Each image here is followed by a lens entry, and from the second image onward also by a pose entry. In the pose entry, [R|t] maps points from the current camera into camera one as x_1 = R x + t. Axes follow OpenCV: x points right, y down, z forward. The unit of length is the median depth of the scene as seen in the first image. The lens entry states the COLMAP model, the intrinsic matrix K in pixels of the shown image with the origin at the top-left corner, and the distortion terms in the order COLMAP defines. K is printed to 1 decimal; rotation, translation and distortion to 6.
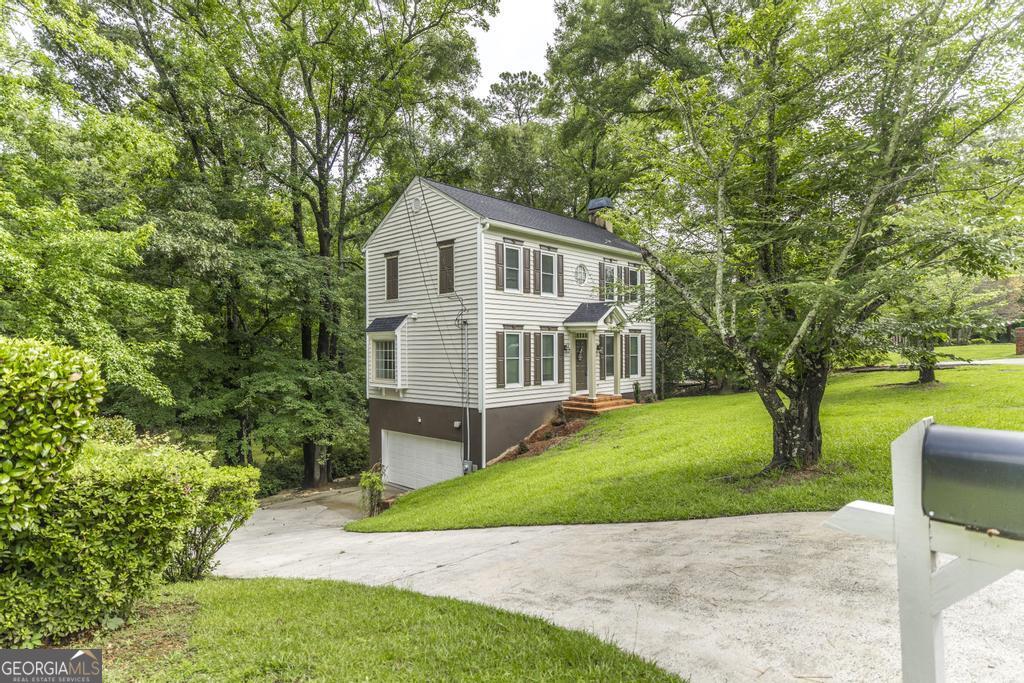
lens RADIAL K [[554.2, 0, 514.2], [0, 554.2, 343.7], [0, 0, 1]] dist [0.015669, -0.000147]
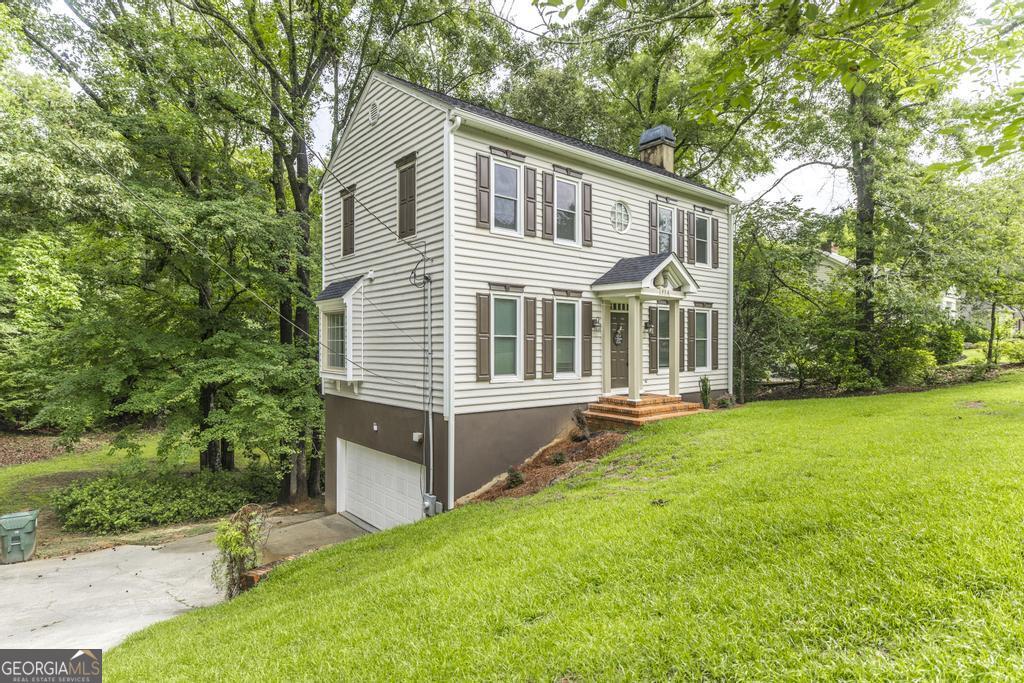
lens RADIAL K [[554.2, 0, 514.0], [0, 554.2, 339.8], [0, 0, 1]] dist [0.015669, -0.000147]
pose [[0.992939, 0.006692, -0.118436, 0.077488], [-0.006927, 0.999975, -0.001571, 0.029098], [0.118423, 0.002380, 0.992960, 0.333934]]
